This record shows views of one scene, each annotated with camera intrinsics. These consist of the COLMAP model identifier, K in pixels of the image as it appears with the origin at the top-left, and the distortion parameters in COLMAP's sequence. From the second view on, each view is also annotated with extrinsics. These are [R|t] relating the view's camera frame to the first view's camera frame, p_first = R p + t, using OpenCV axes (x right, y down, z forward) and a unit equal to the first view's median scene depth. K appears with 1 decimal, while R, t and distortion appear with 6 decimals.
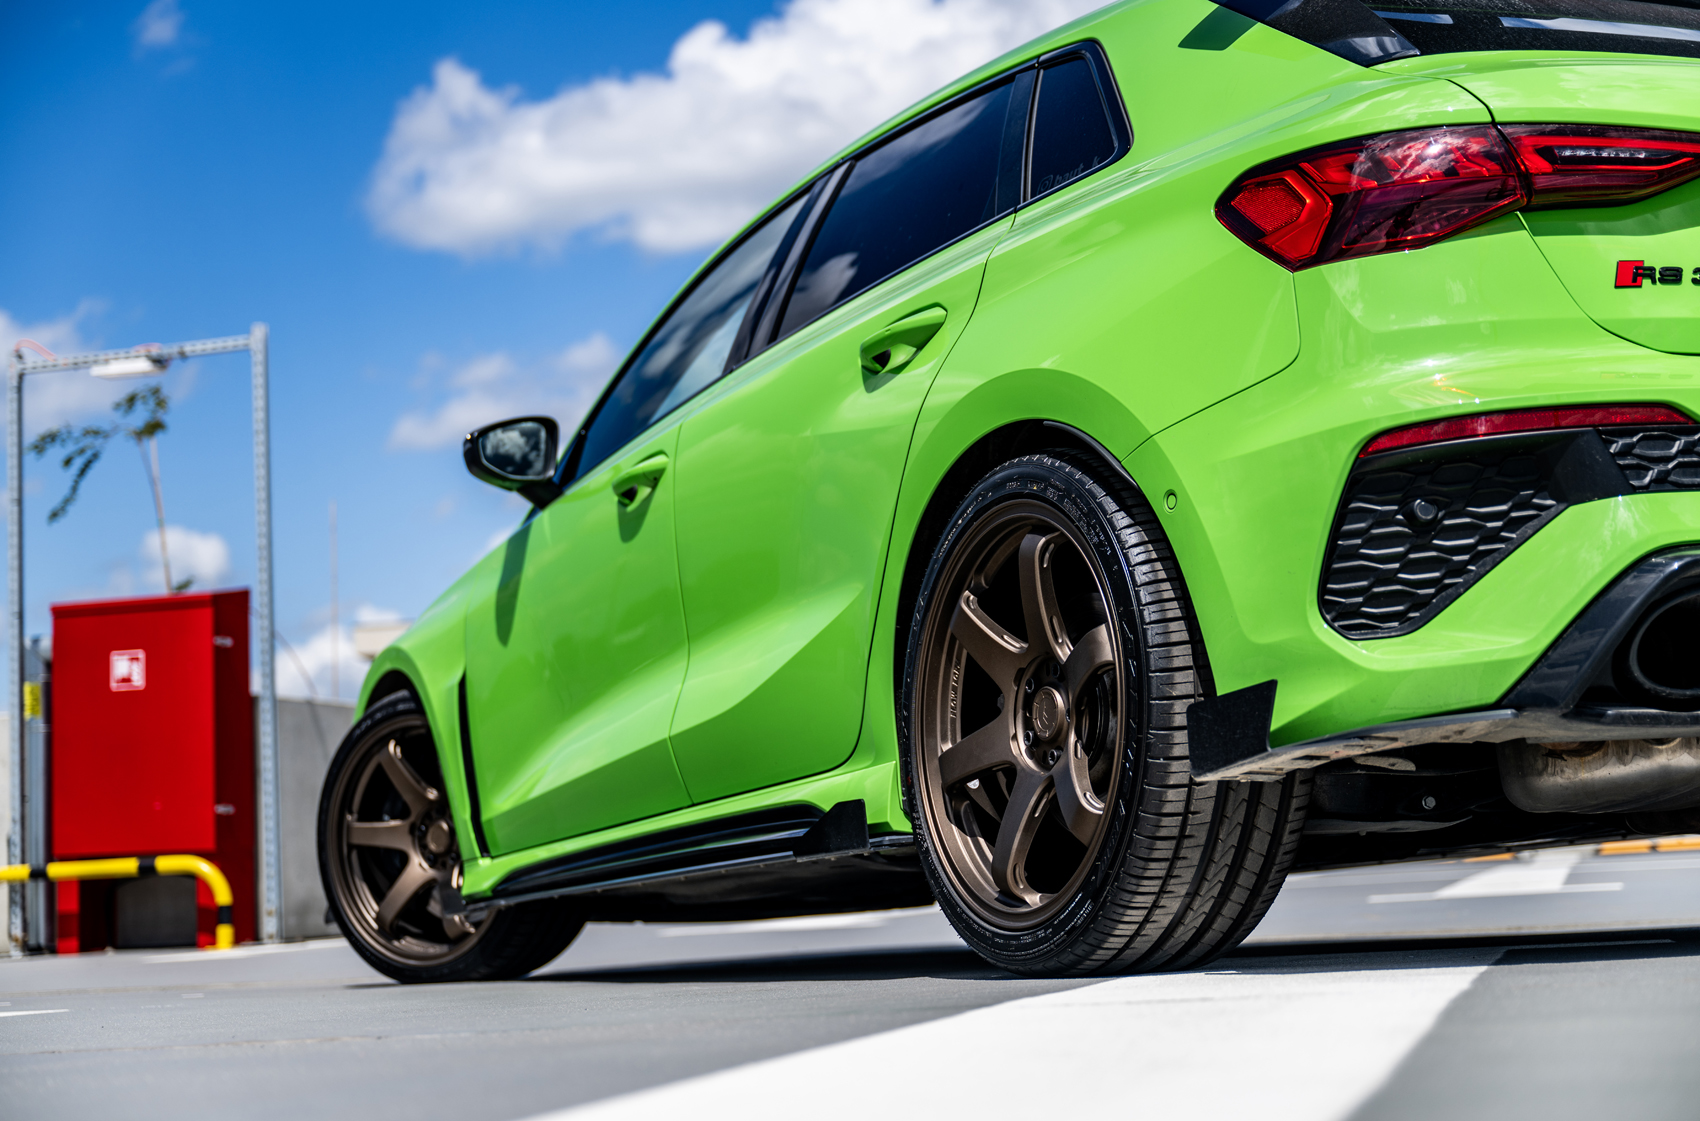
lens RADIAL K [[2500.6, 0, 856.7], [0, 2500.6, 567.0], [0, 0, 1]] dist [-0.004156, 0.000000]
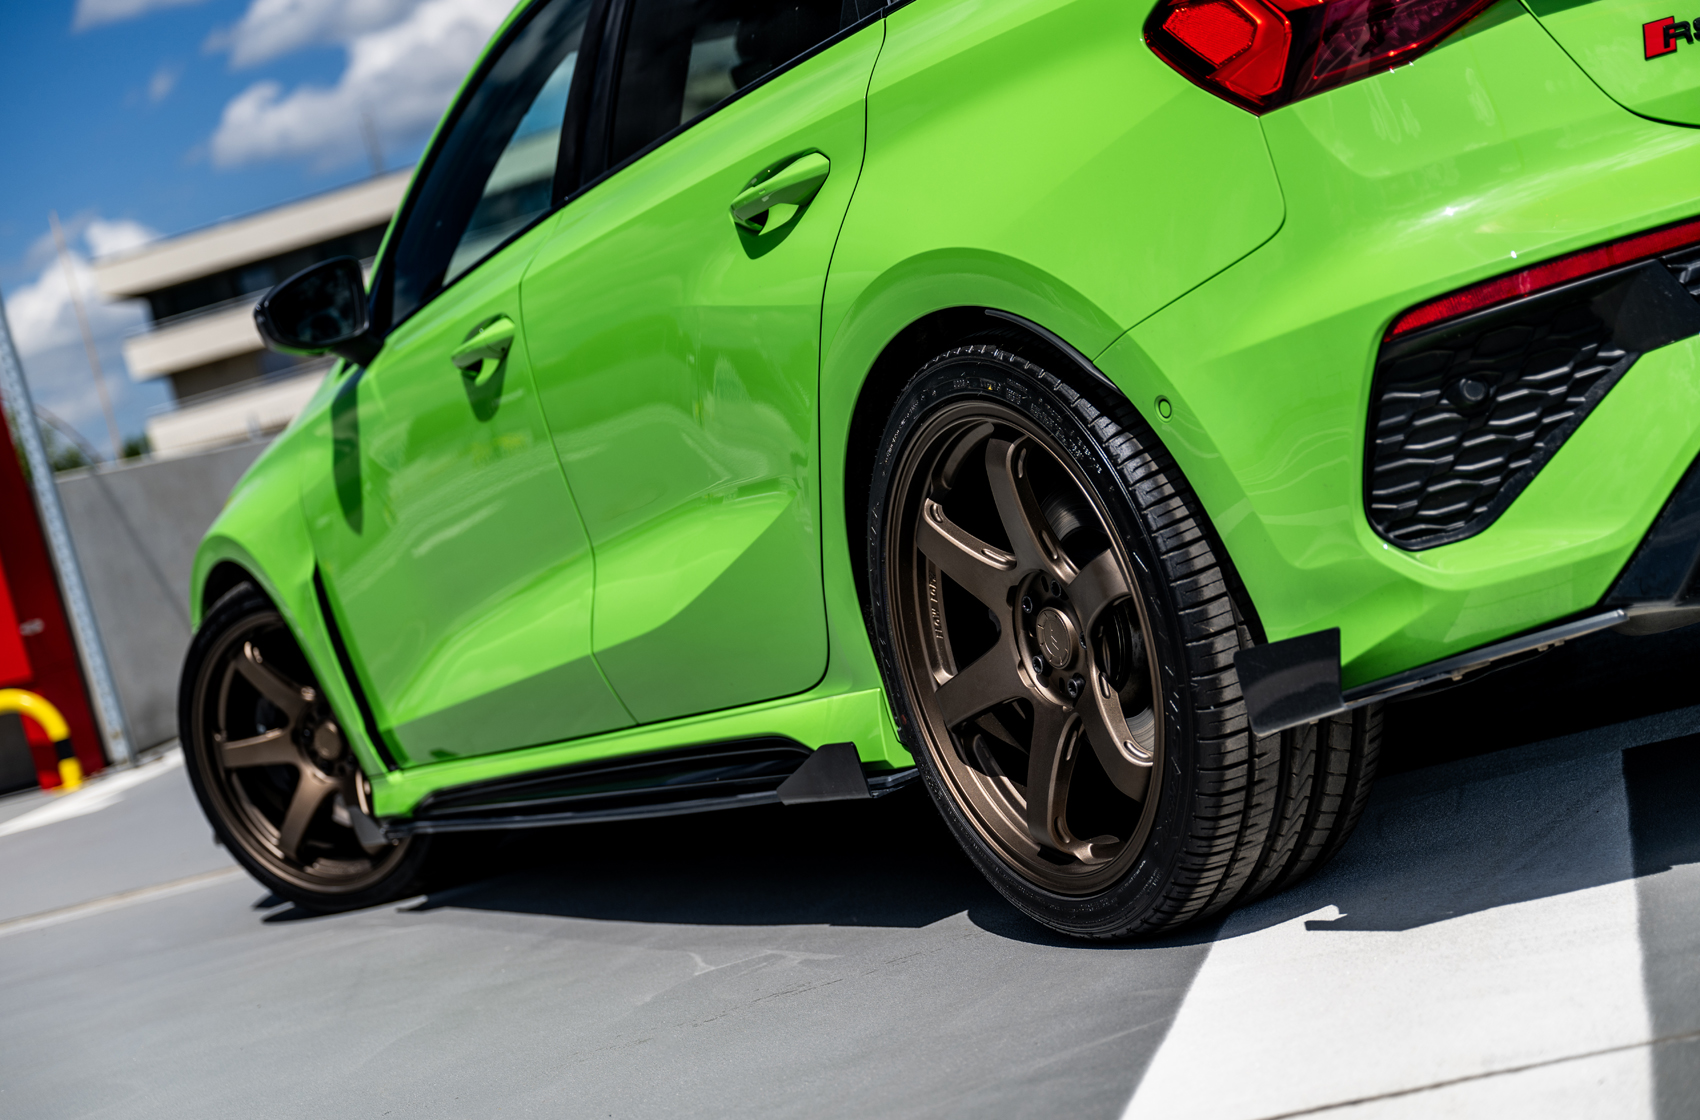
lens RADIAL K [[2945.8, 0, 838.2], [0, 2945.8, 548.8], [0, 0, 1]] dist [-0.002731, 0.000000]
pose [[0.975499, -0.218816, 0.022818, -0.012100], [0.211111, 0.960213, 0.182822, -0.172482], [-0.061915, -0.173526, 0.982881, 0.032226]]
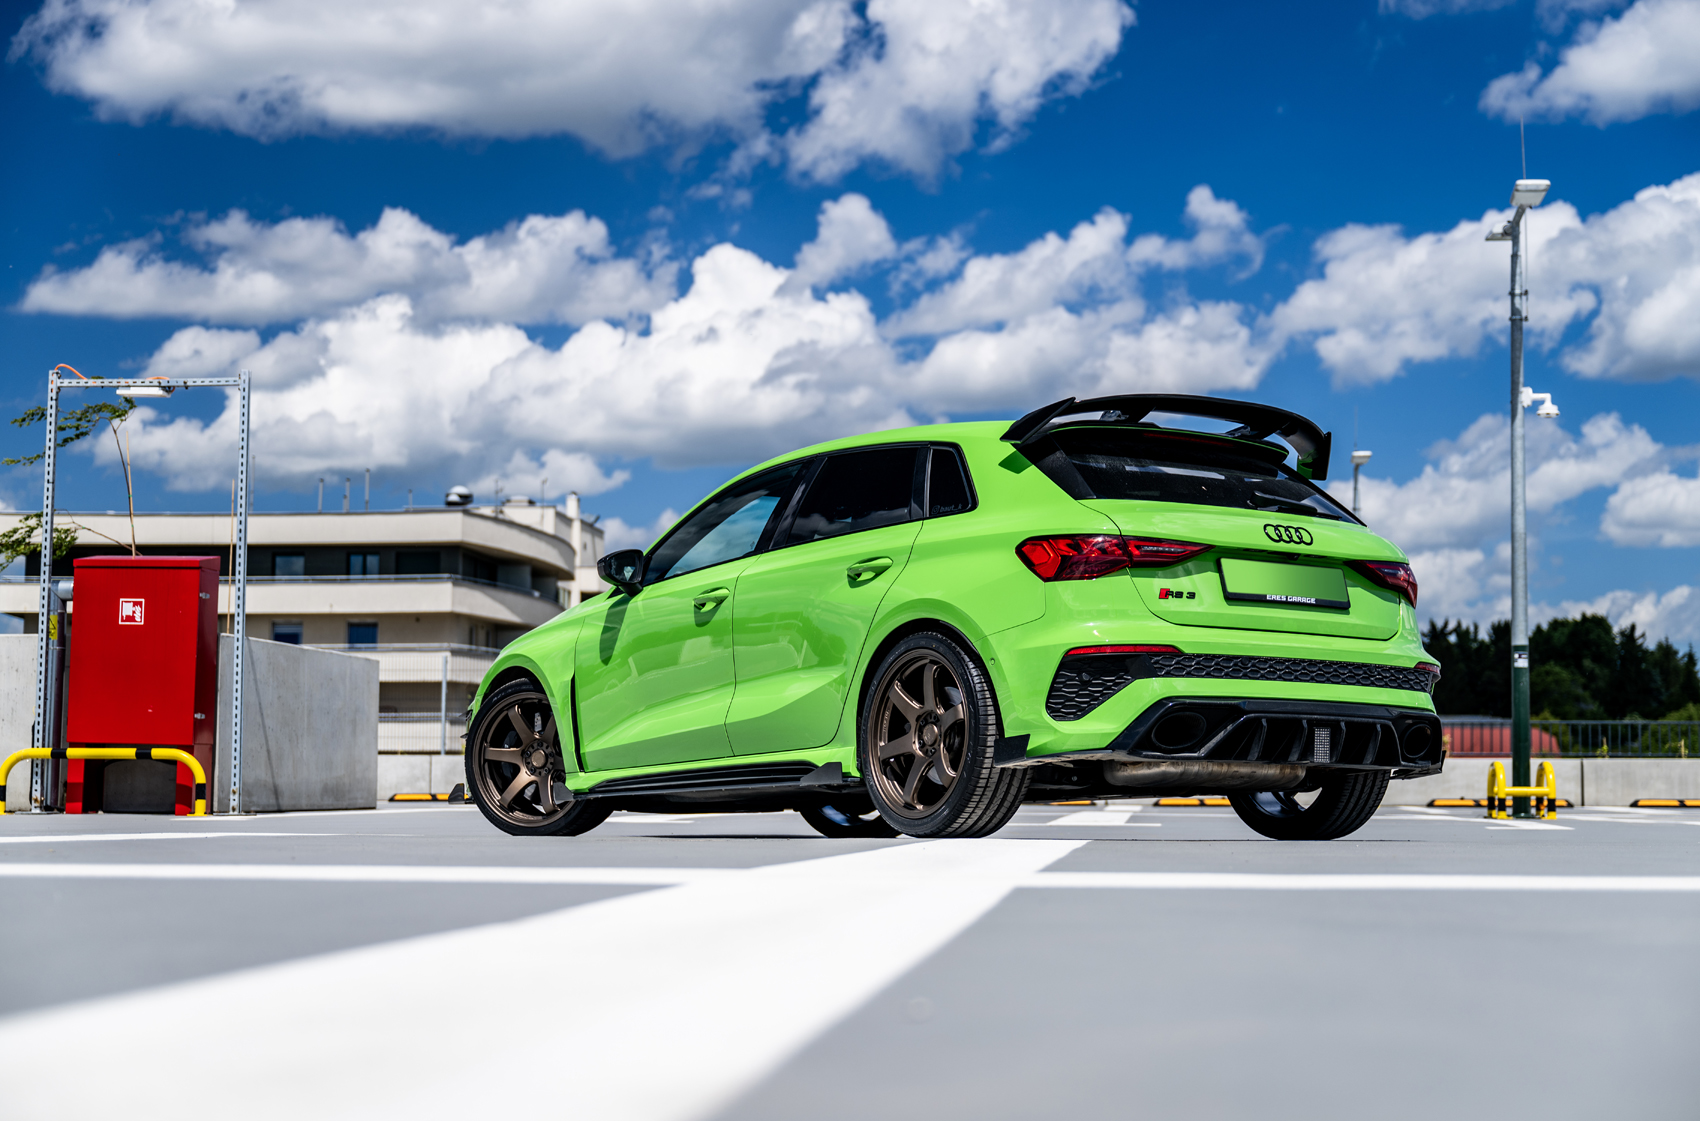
lens RADIAL K [[2622.3, 0, 845.4], [0, 2622.3, 566.9], [0, 0, 1]] dist [0.029717, 0.000000]
pose [[0.984286, 0.071705, 0.161370, -0.457751], [-0.077386, 0.996574, 0.029195, -0.184831], [-0.158724, -0.041224, 0.986462, -1.625685]]
